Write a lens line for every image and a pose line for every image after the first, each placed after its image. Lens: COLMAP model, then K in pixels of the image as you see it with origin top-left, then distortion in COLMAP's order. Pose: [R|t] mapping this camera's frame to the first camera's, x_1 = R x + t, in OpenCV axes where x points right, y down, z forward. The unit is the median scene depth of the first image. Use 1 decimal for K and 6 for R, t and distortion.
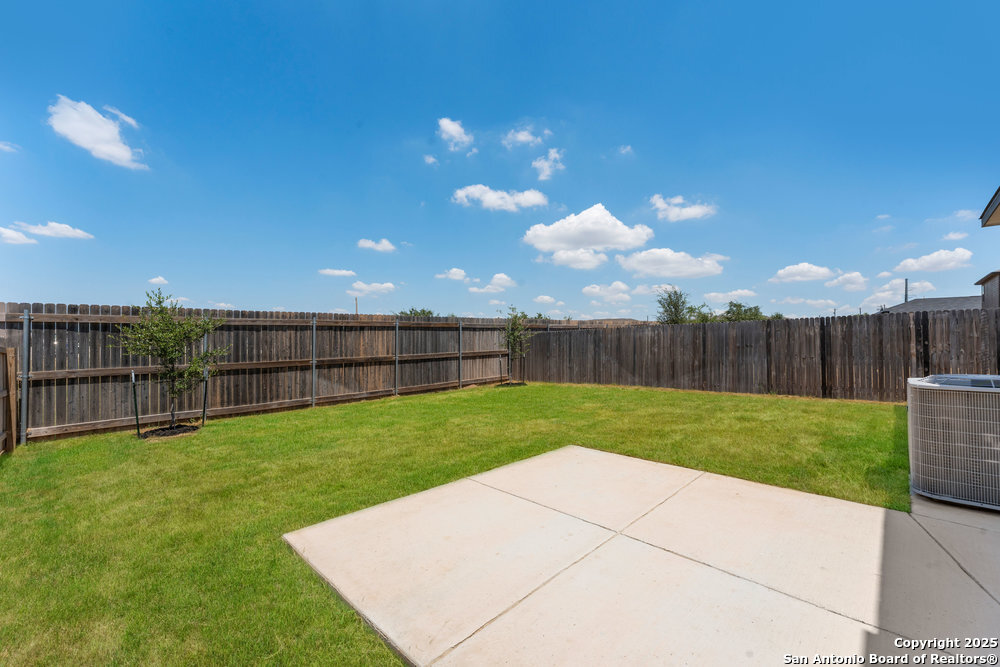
lens RADIAL K [[416.0, 0, 501.5], [0, 416.0, 322.3], [0, 0, 1]] dist [-0.000846, 0.000073]
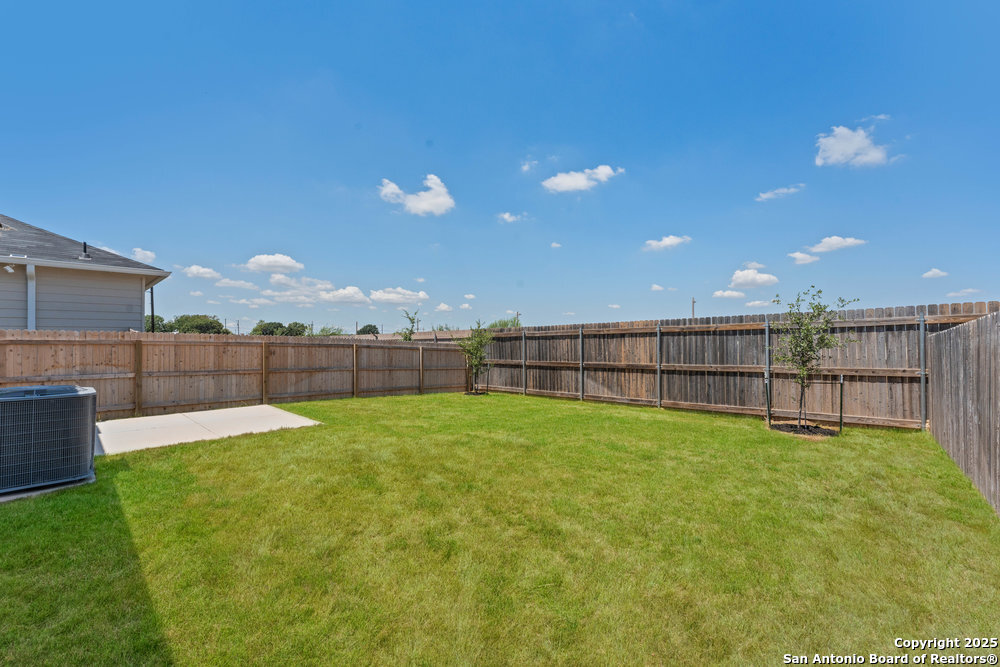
lens RADIAL K [[408.3, 0, 502.0], [0, 408.3, 343.8], [0, 0, 1]] dist [-0.000243, 0.000038]
pose [[0.010074, 0.006395, -0.999929, 0.677756], [0.043540, 0.999028, 0.006828, 0.015328], [0.999001, -0.043606, 0.009786, 0.699795]]
